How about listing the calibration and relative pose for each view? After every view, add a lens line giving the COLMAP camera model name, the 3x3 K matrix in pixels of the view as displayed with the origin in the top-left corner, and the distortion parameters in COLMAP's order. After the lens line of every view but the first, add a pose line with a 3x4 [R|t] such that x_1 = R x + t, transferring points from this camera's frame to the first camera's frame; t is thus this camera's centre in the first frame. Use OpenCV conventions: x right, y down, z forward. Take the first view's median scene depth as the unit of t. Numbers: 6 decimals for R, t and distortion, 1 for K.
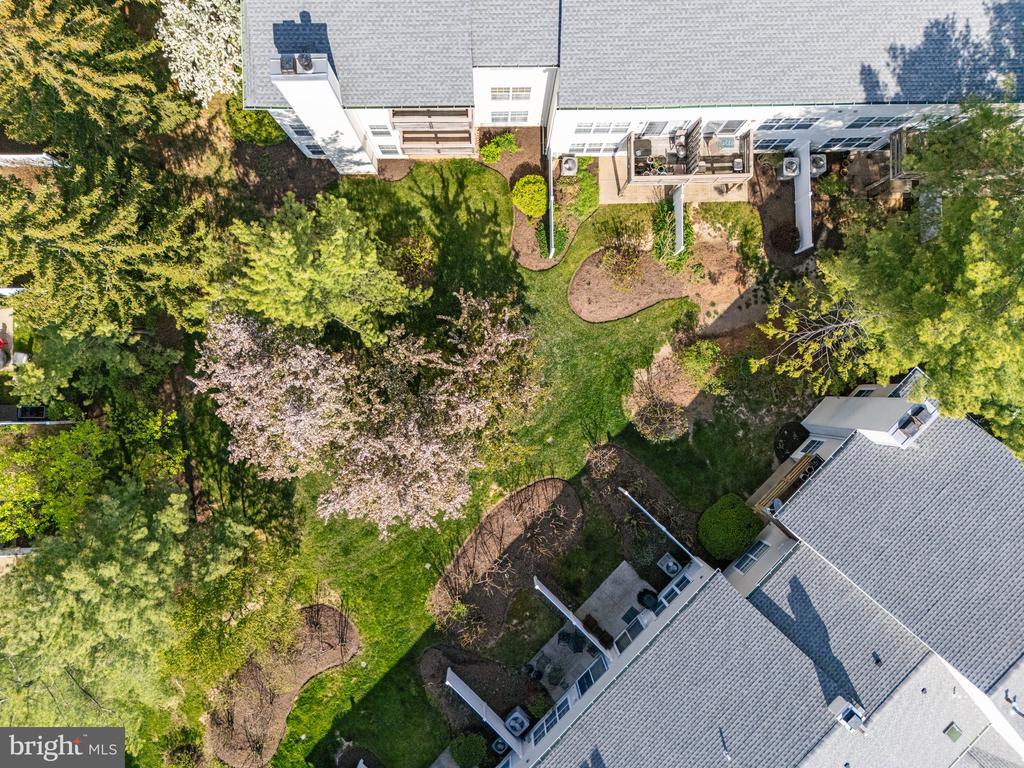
lens RADIAL K [[718.1, 0, 513.1], [0, 718.1, 384.8], [0, 0, 1]] dist [0.032252, -0.022200]
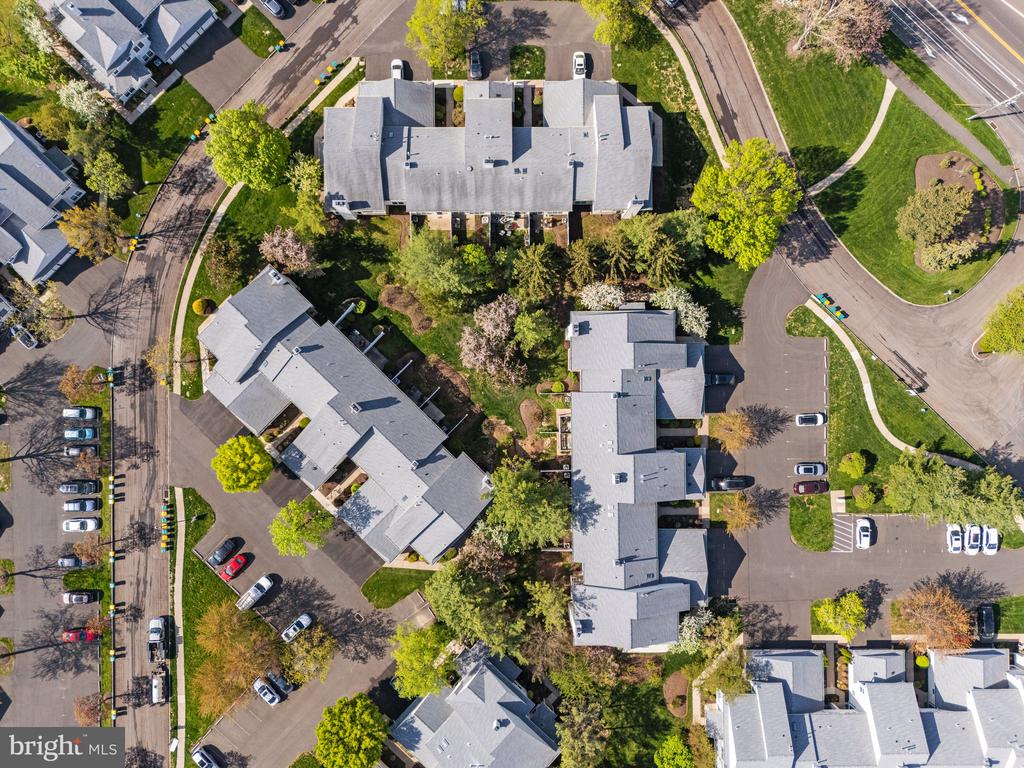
lens RADIAL K [[718.1, 0, 513.0], [0, 718.1, 383.0], [0, 0, 1]] dist [0.032252, -0.022200]
pose [[-0.007772, 0.999579, -0.027956, 0.105864], [-0.999929, -0.008022, -0.008858, -0.032334], [-0.009079, 0.027885, 0.999570, -2.425775]]
